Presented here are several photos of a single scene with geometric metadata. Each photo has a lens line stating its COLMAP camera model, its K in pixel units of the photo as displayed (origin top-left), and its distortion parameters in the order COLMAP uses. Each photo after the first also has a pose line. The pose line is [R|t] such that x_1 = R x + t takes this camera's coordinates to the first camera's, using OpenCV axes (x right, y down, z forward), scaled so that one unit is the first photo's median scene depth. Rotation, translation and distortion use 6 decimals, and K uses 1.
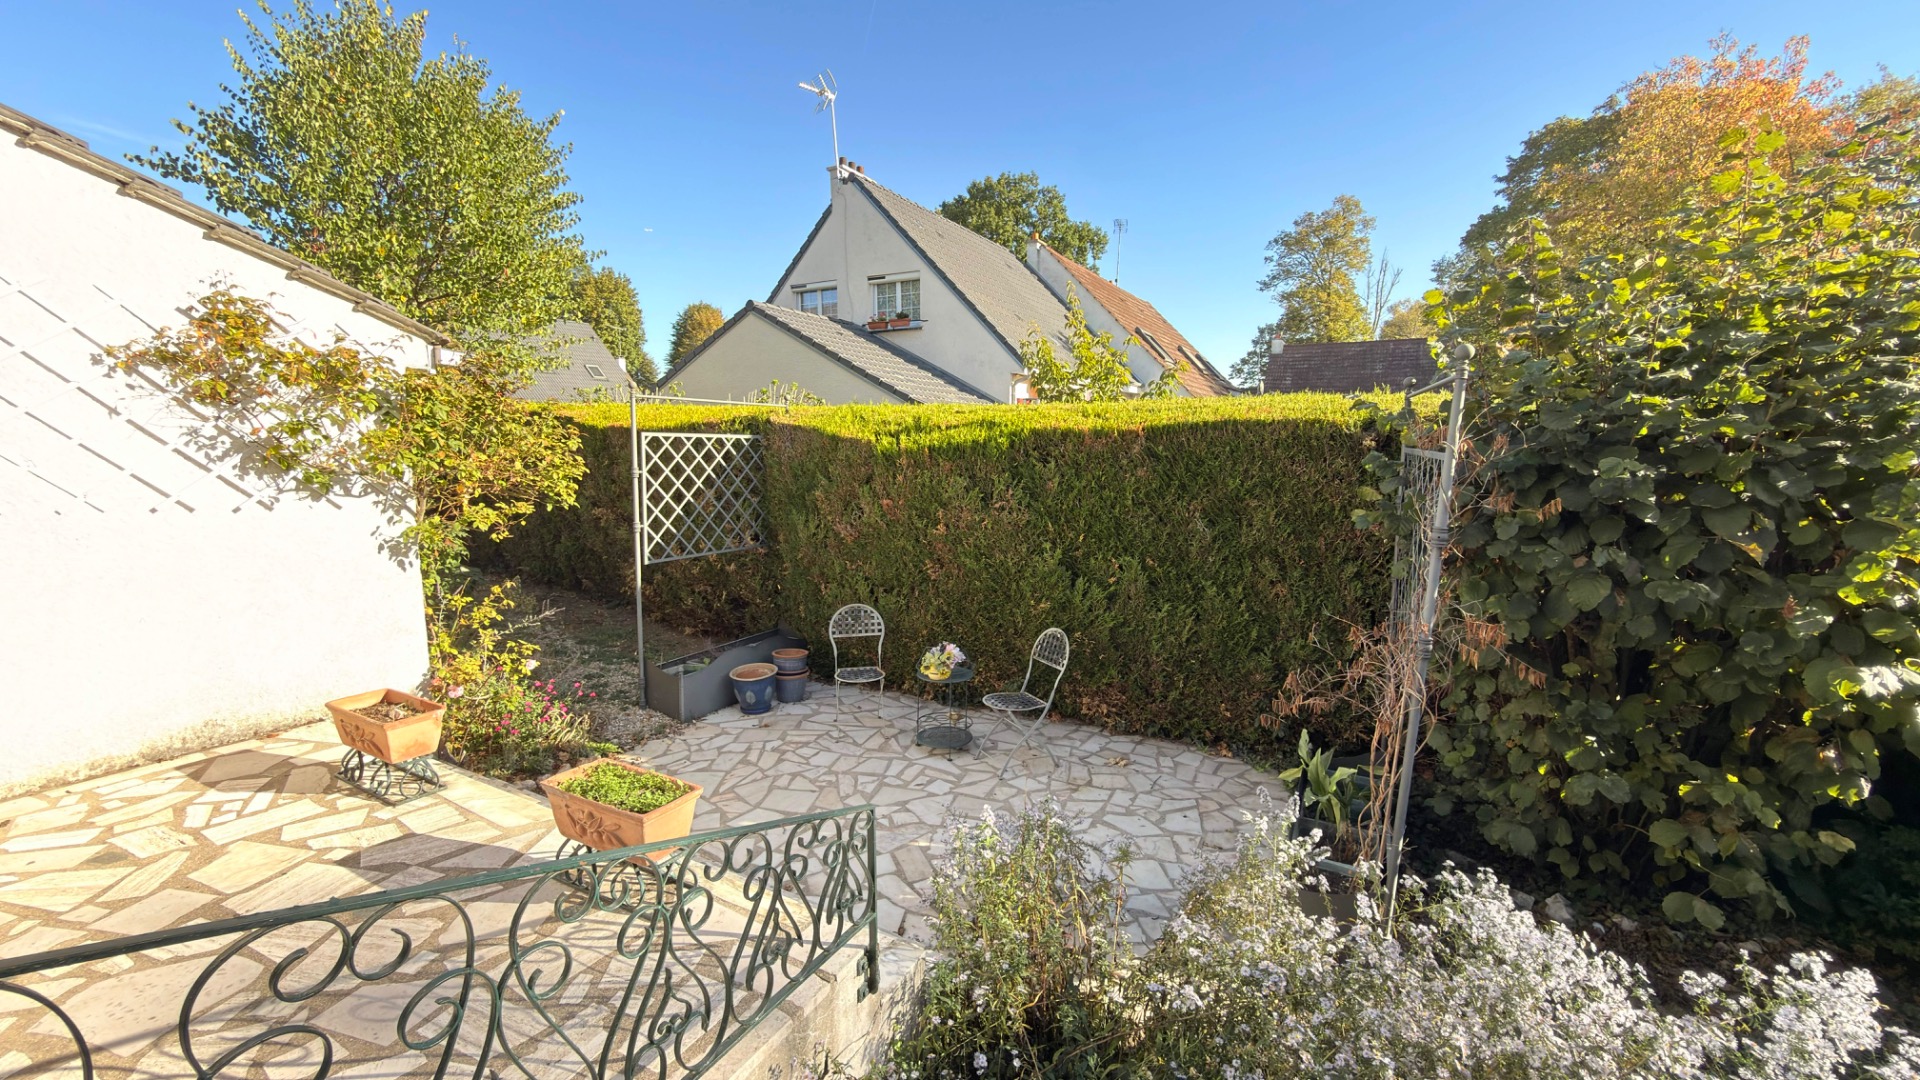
lens RADIAL K [[760.7, 0, 959.5], [0, 760.7, 542.6], [0, 0, 1]] dist [-0.004019, 0.000291]
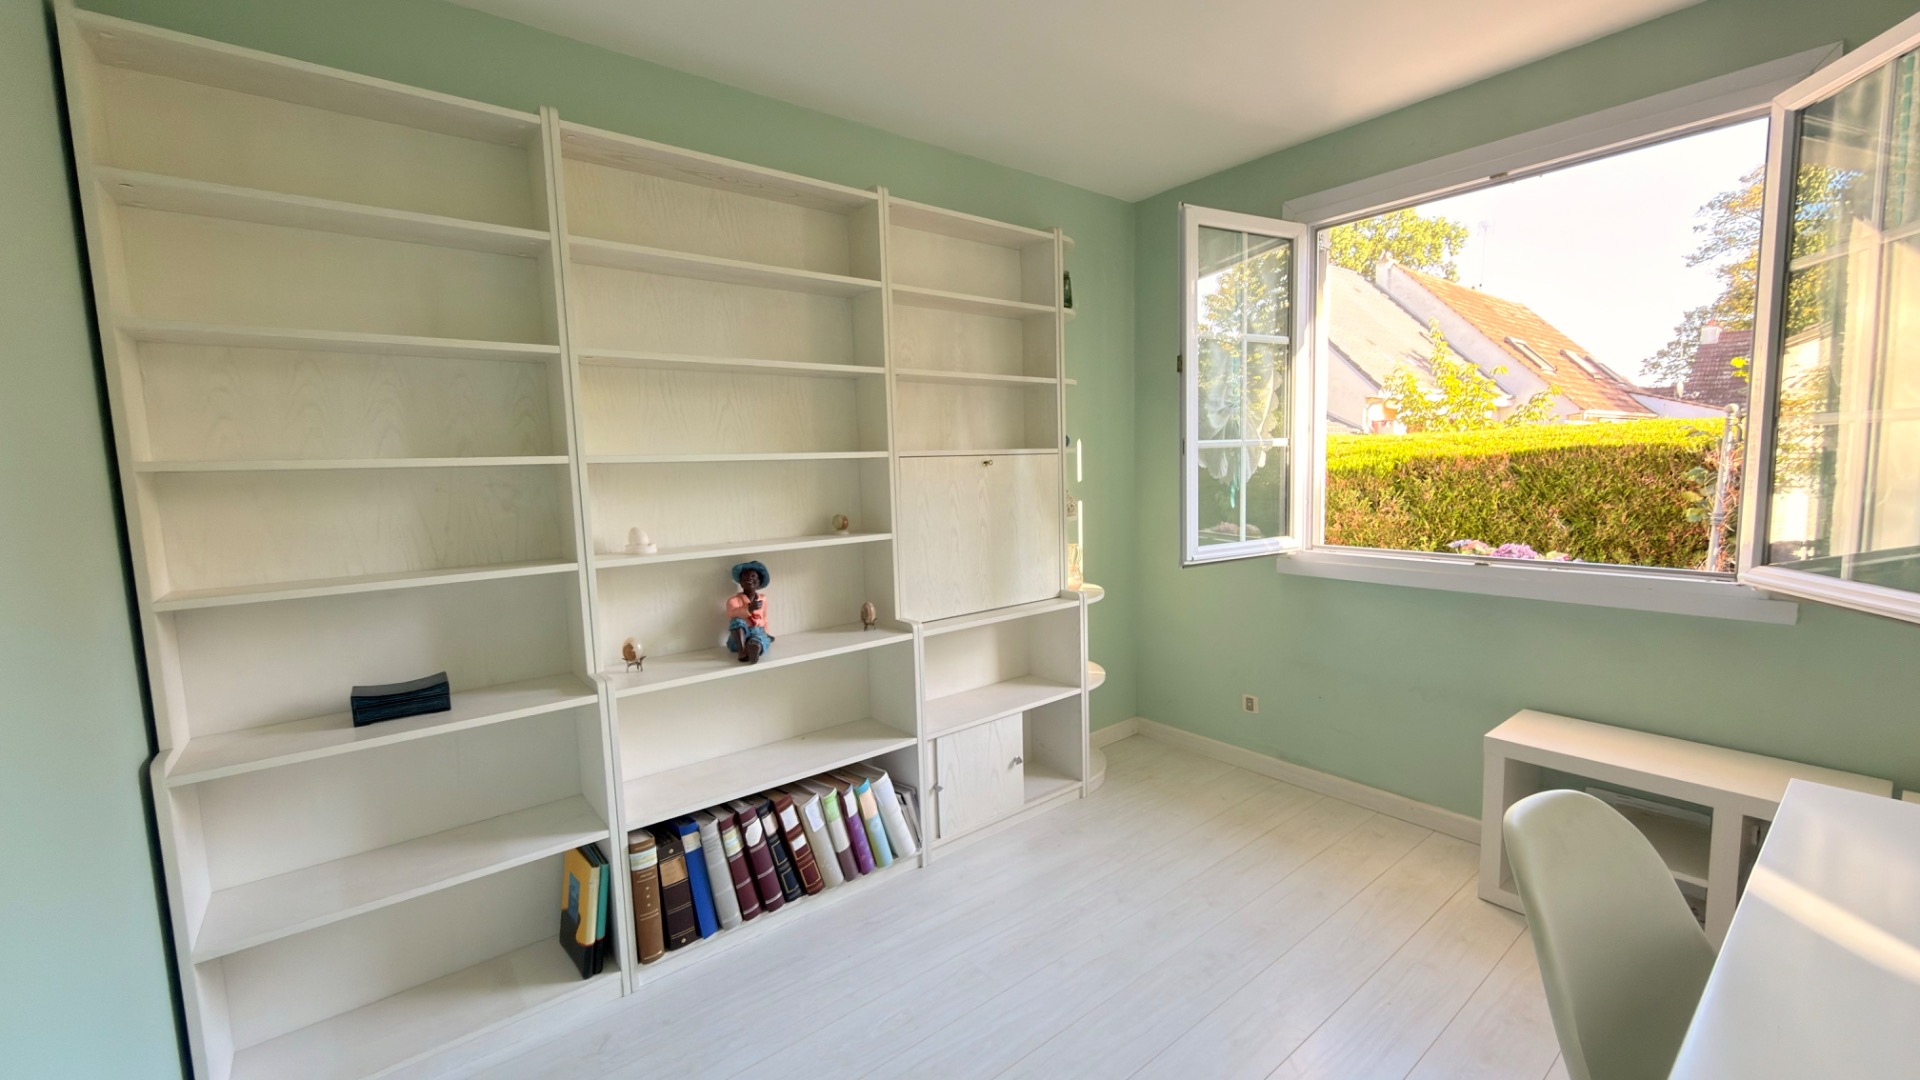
lens RADIAL K [[760.7, 0, 956.8], [0, 760.7, 539.8], [0, 0, 1]] dist [-0.004019, 0.000291]
pose [[0.921879, 0.012429, -0.387278, -0.132829], [-0.024739, 0.999334, -0.026816, 0.063516], [0.386687, 0.034302, 0.921573, -0.600620]]
